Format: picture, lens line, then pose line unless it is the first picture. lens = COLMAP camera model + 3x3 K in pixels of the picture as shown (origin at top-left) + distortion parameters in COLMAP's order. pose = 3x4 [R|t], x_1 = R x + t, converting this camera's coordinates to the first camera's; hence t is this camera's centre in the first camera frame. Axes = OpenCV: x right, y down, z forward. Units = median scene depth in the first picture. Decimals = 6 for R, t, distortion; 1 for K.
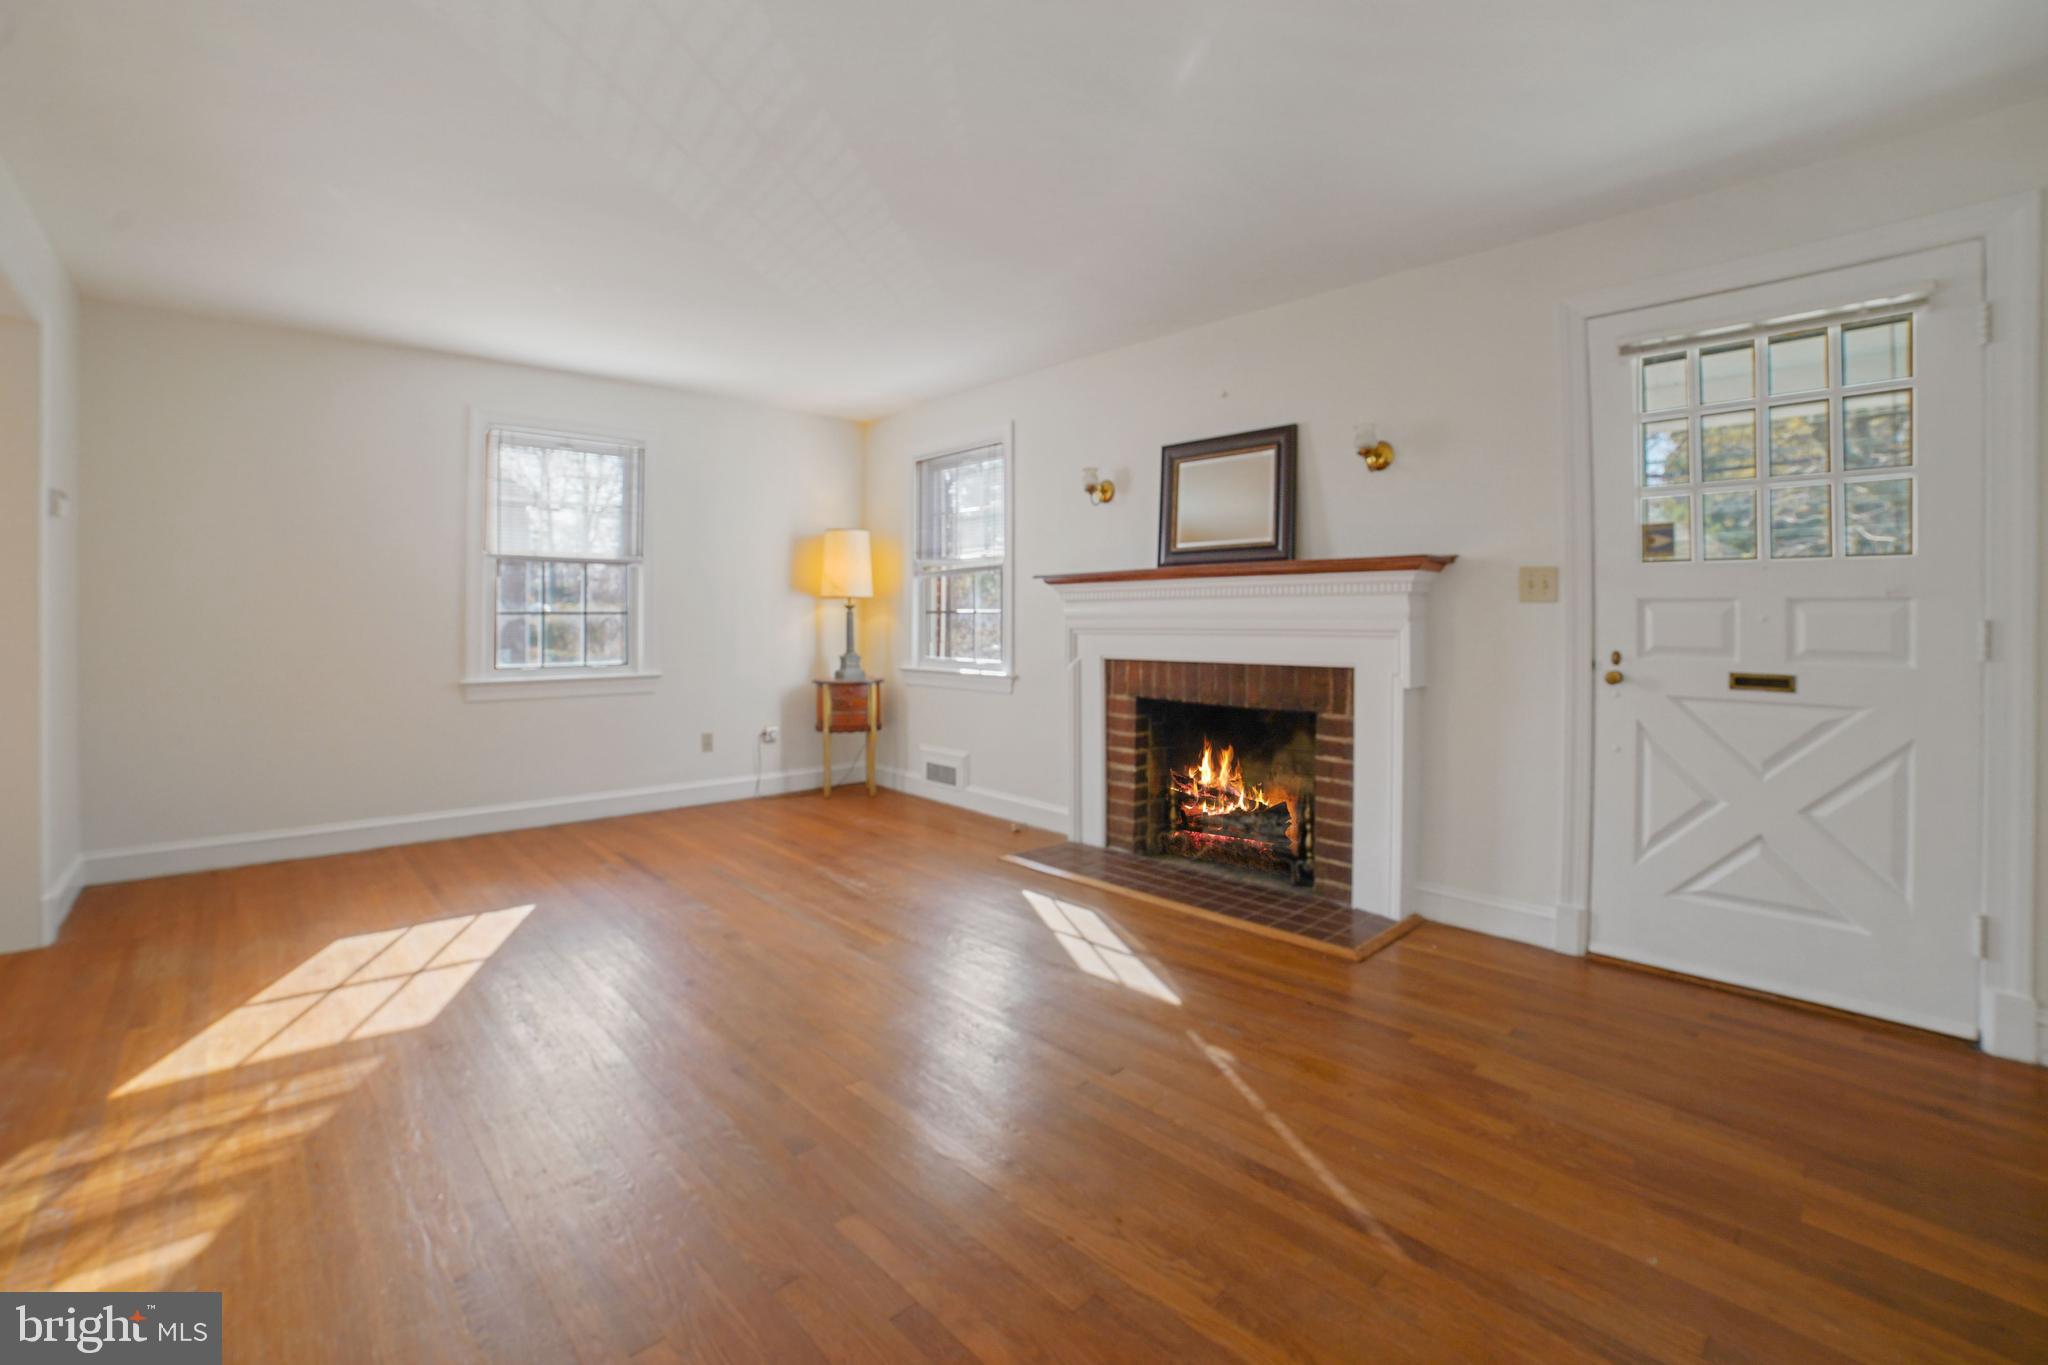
lens RADIAL K [[966.1, 0, 1011.1], [0, 966.1, 621.1], [0, 0, 1]] dist [-0.037994, 0.000615]
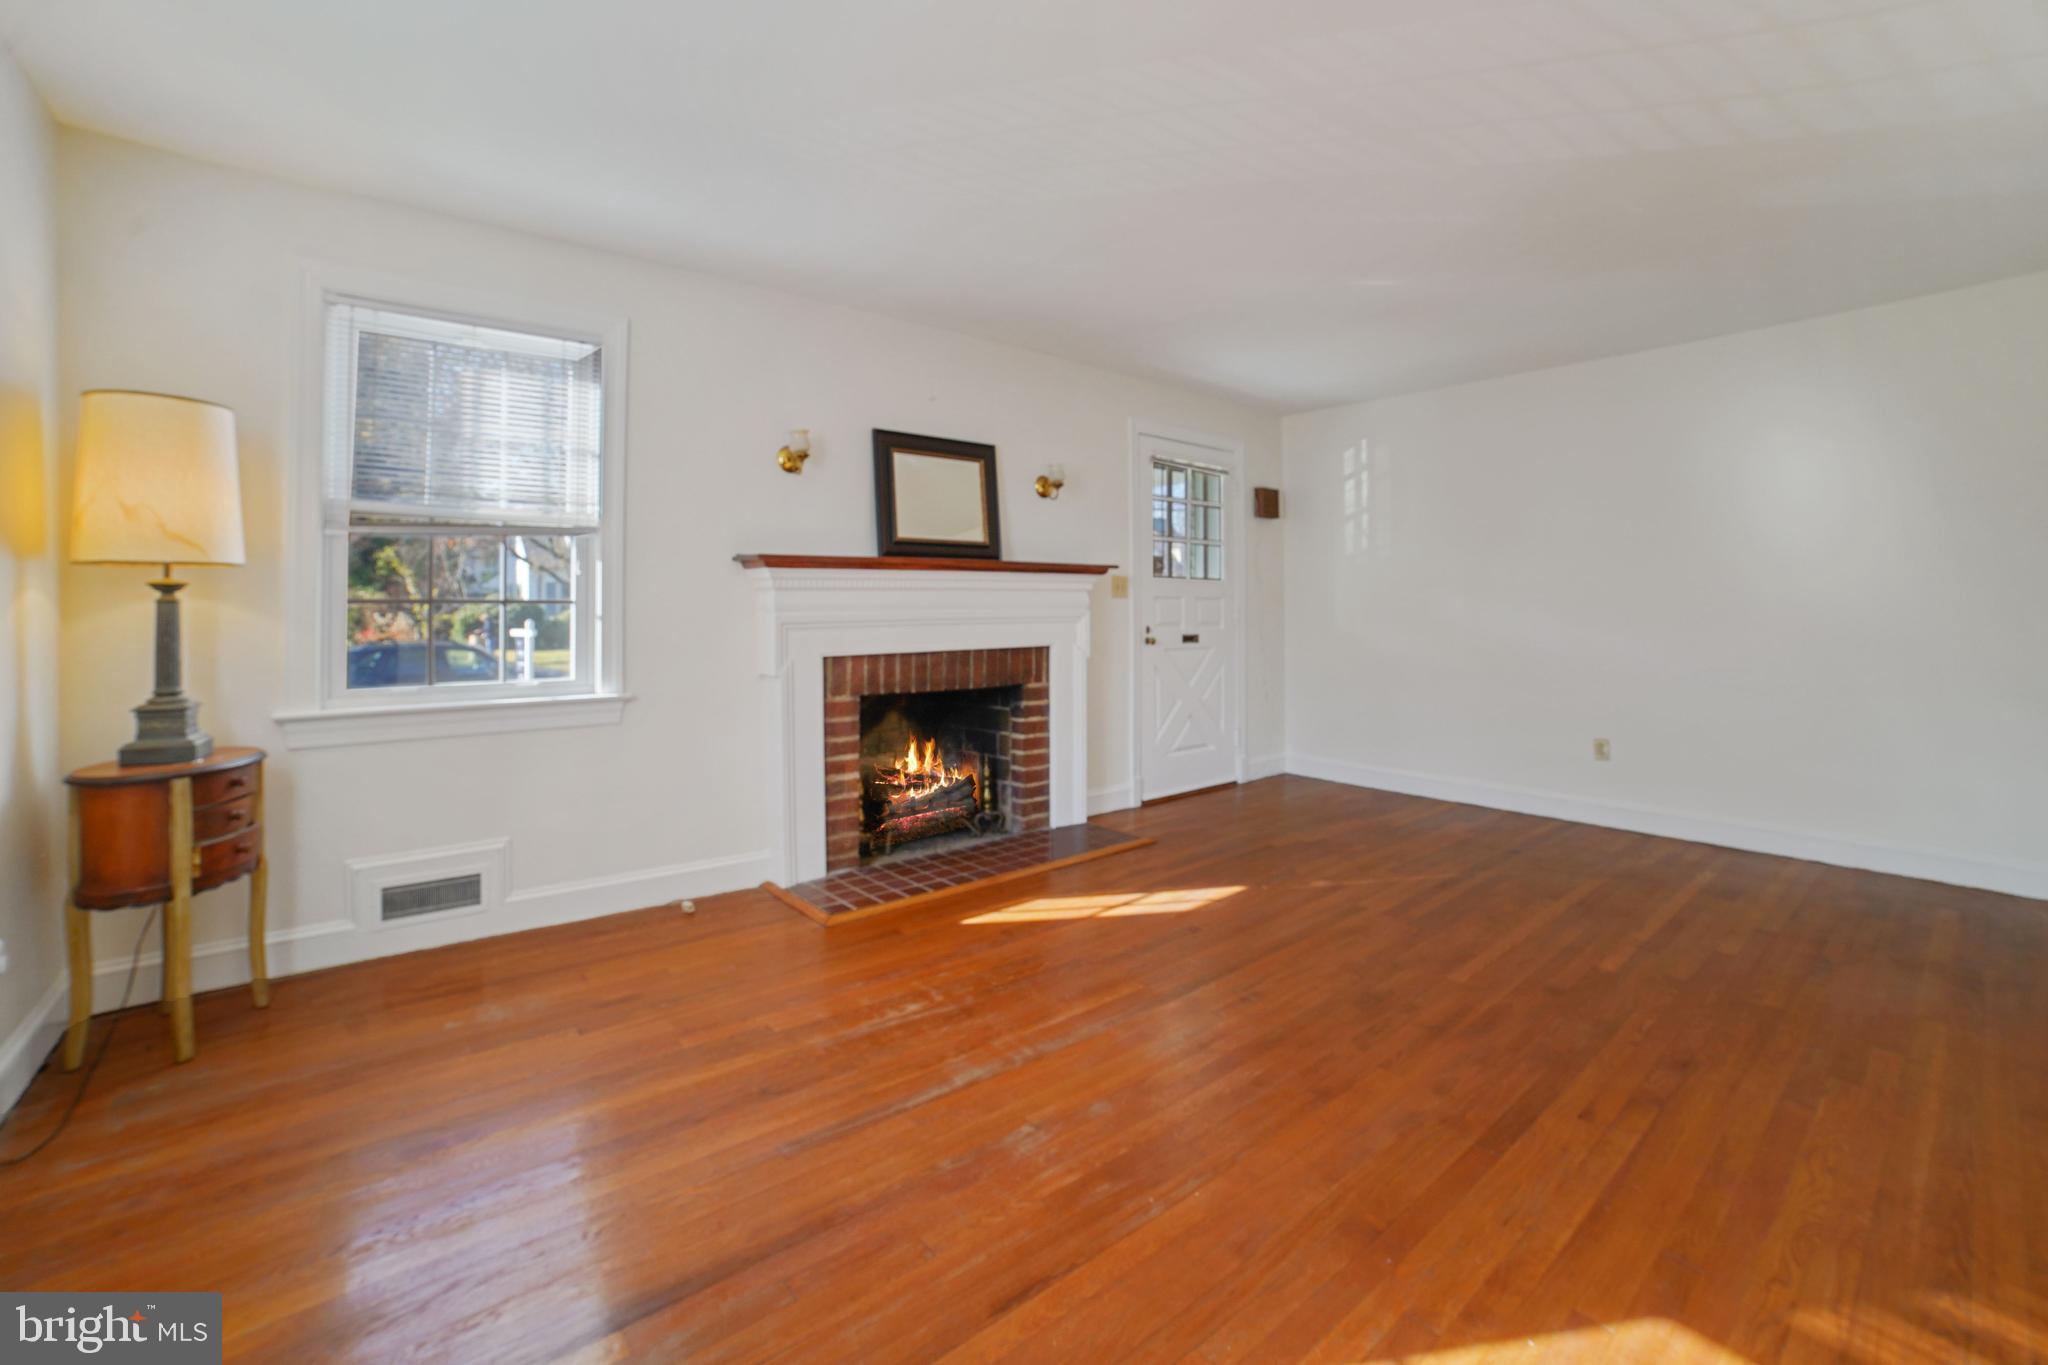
lens RADIAL K [[858.6, 0, 1046.1], [0, 858.6, 603.9], [0, 0, 1]] dist [-0.029886, 0.000227]
pose [[0.027477, 0.004360, 0.999613, -0.714884], [0.009037, 0.999949, -0.004610, -0.003033], [-0.999582, 0.009160, 0.027436, 0.844848]]
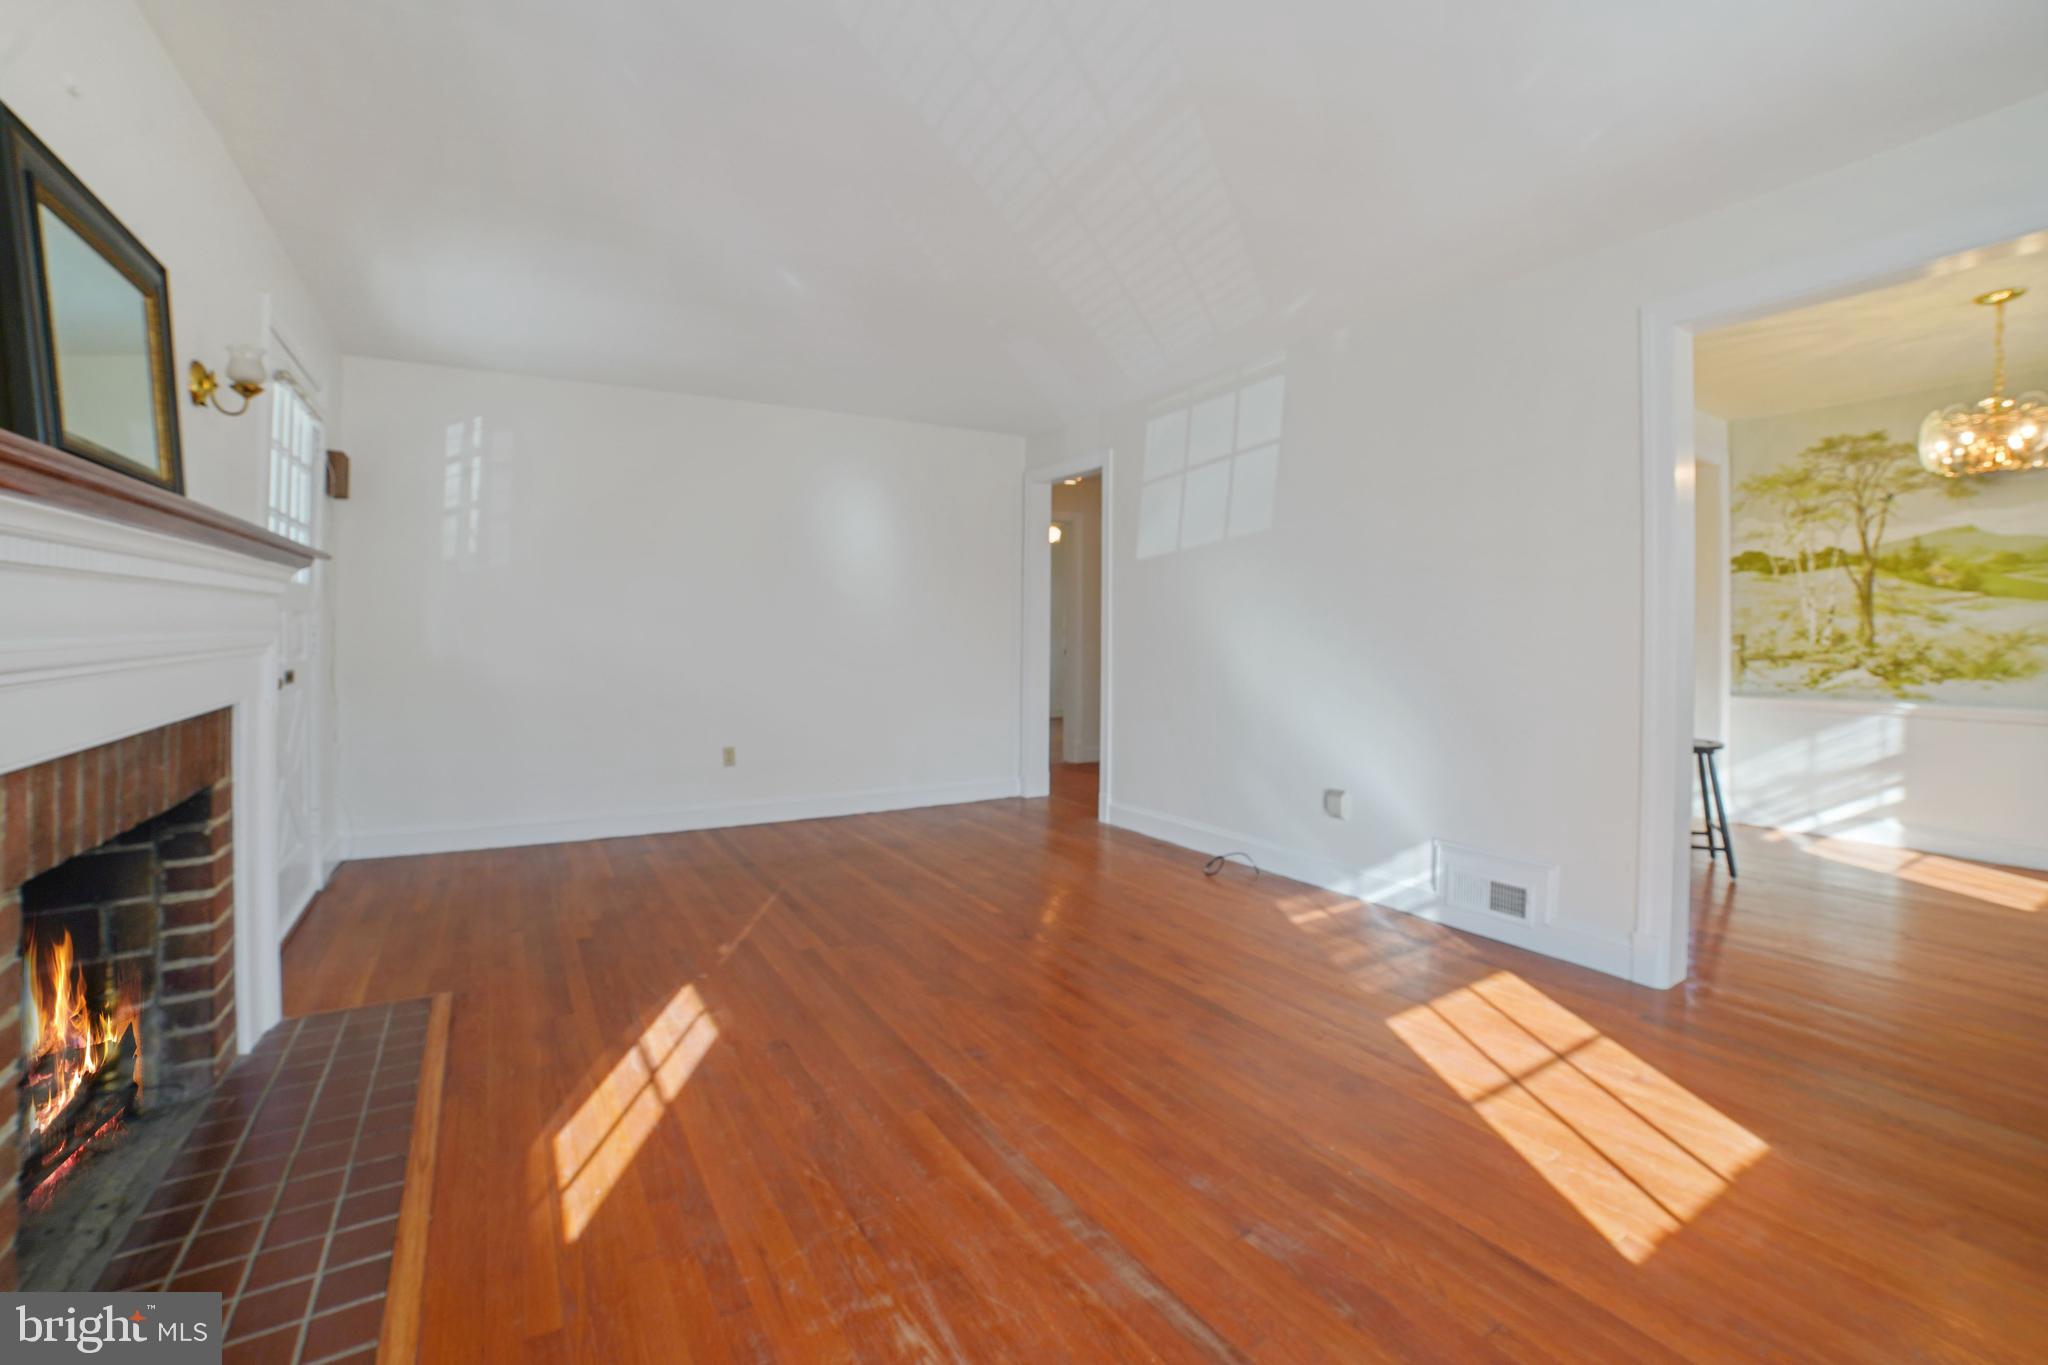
lens RADIAL K [[859.7, 0, 985.2], [0, 859.7, 632.6], [0, 0, 1]] dist [-0.086313, 0.025593]
pose [[-0.975956, -0.008801, 0.217788, -0.239403], [-0.006139, 0.999898, 0.012896, -0.008675], [-0.217879, 0.011249, -0.975911, 1.246841]]
